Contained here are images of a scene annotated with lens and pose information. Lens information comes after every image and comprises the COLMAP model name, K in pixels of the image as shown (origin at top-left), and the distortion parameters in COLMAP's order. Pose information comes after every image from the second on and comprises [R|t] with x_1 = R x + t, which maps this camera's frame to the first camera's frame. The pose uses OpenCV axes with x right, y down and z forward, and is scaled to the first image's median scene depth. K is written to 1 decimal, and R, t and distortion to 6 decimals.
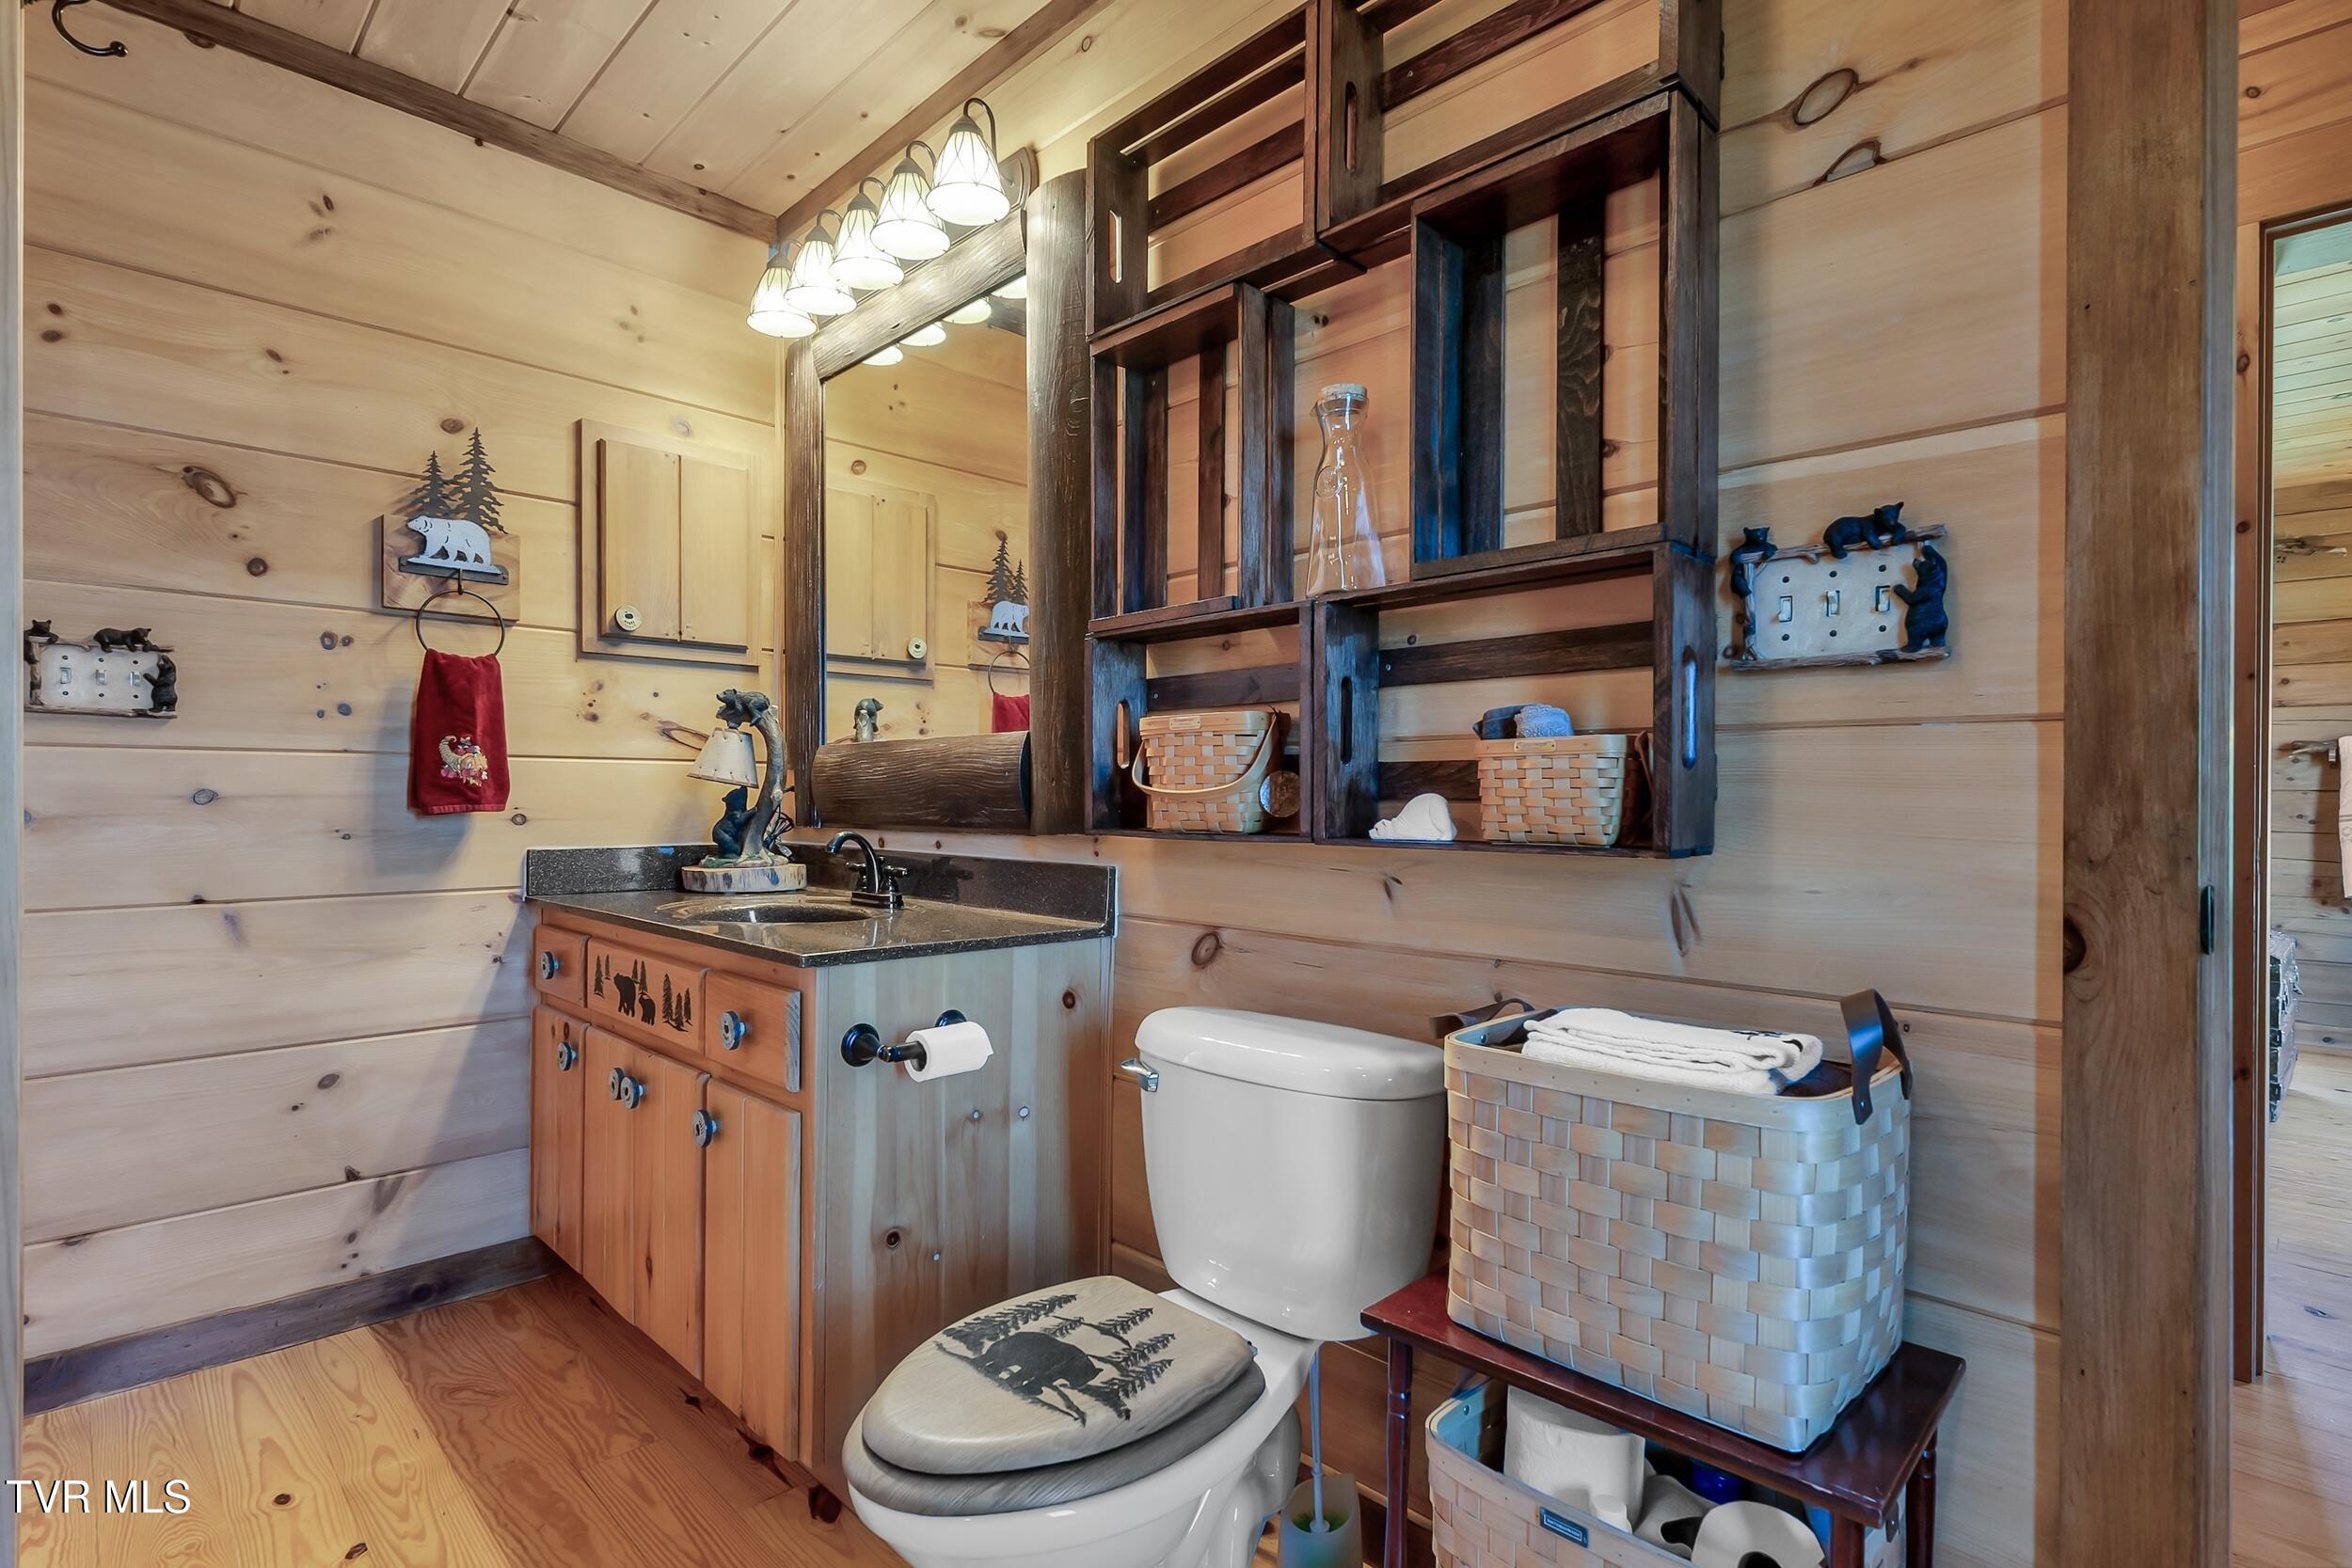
lens RADIAL K [[1131.0, 0, 1182.6], [0, 1131.0, 816.6], [0, 0, 1]] dist [0.001836, 0.000034]
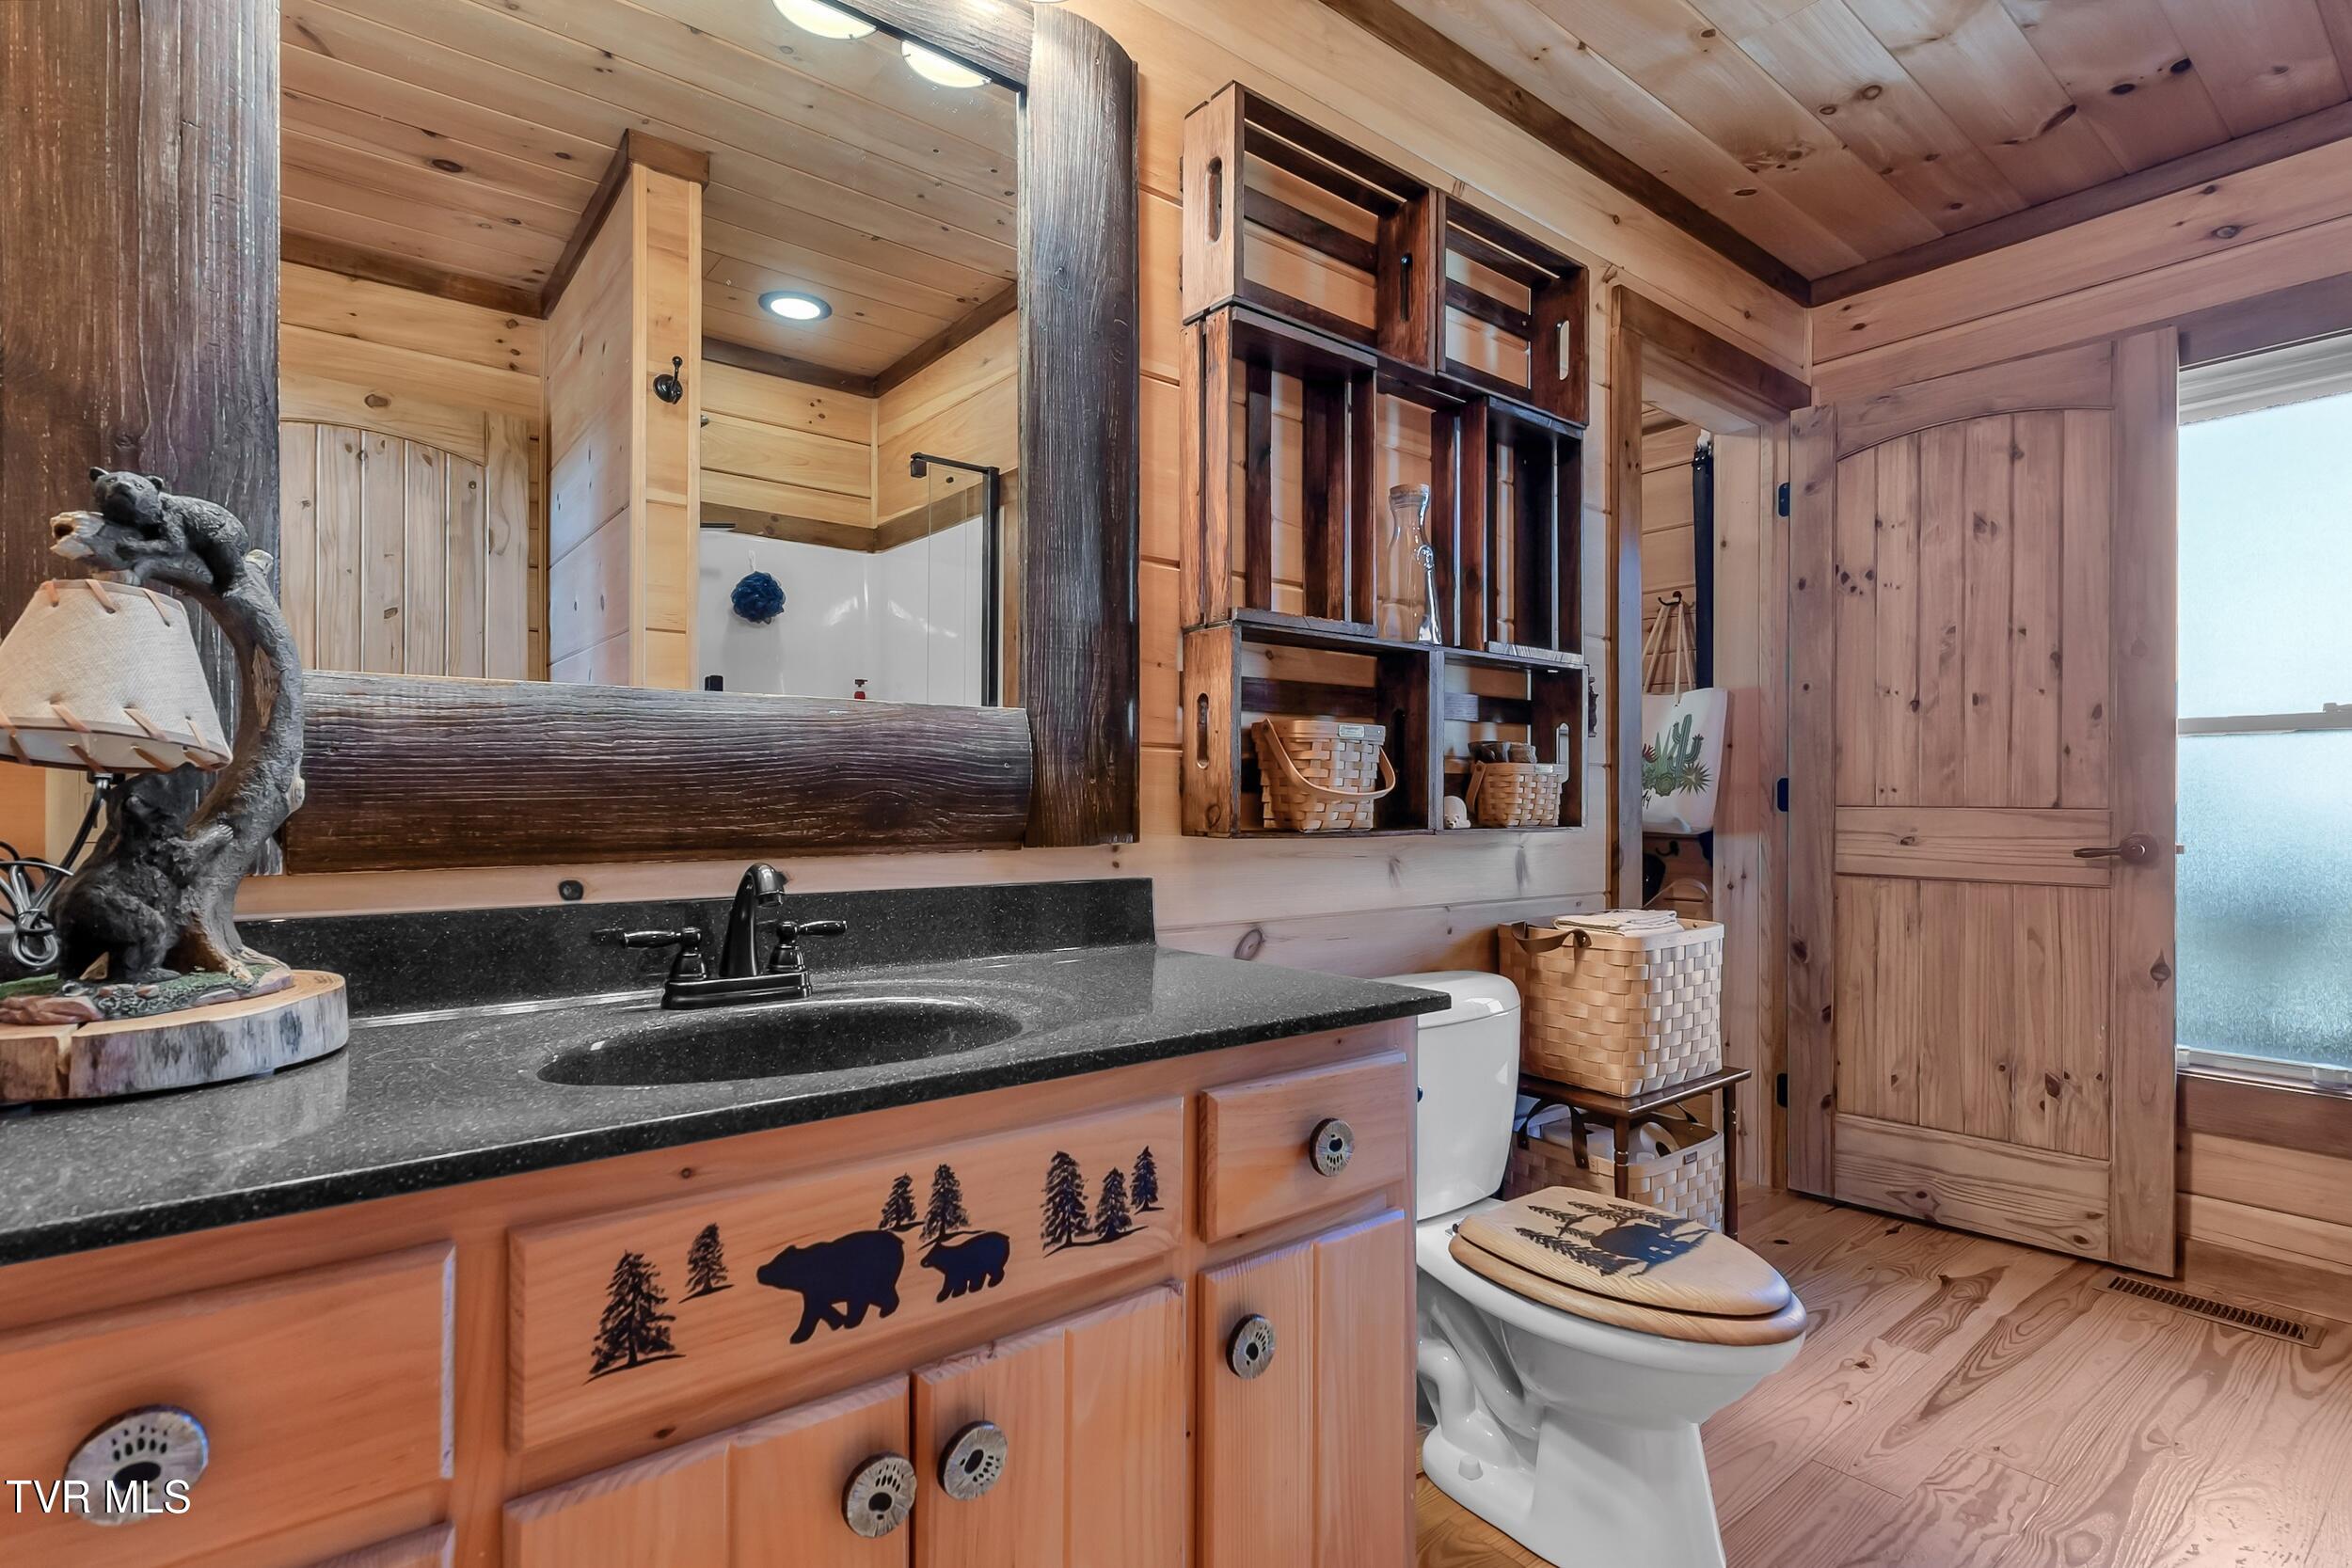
lens RADIAL K [[1131.0, 0, 1182.6], [0, 1131.0, 816.6], [0, 0, 1]] dist [0.001836, 0.000034]
pose [[0.115578, -0.017477, 0.993145, -0.983734], [0.014279, 0.999771, 0.015932, -0.016923], [-0.993196, 0.012339, 0.115801, 0.923231]]
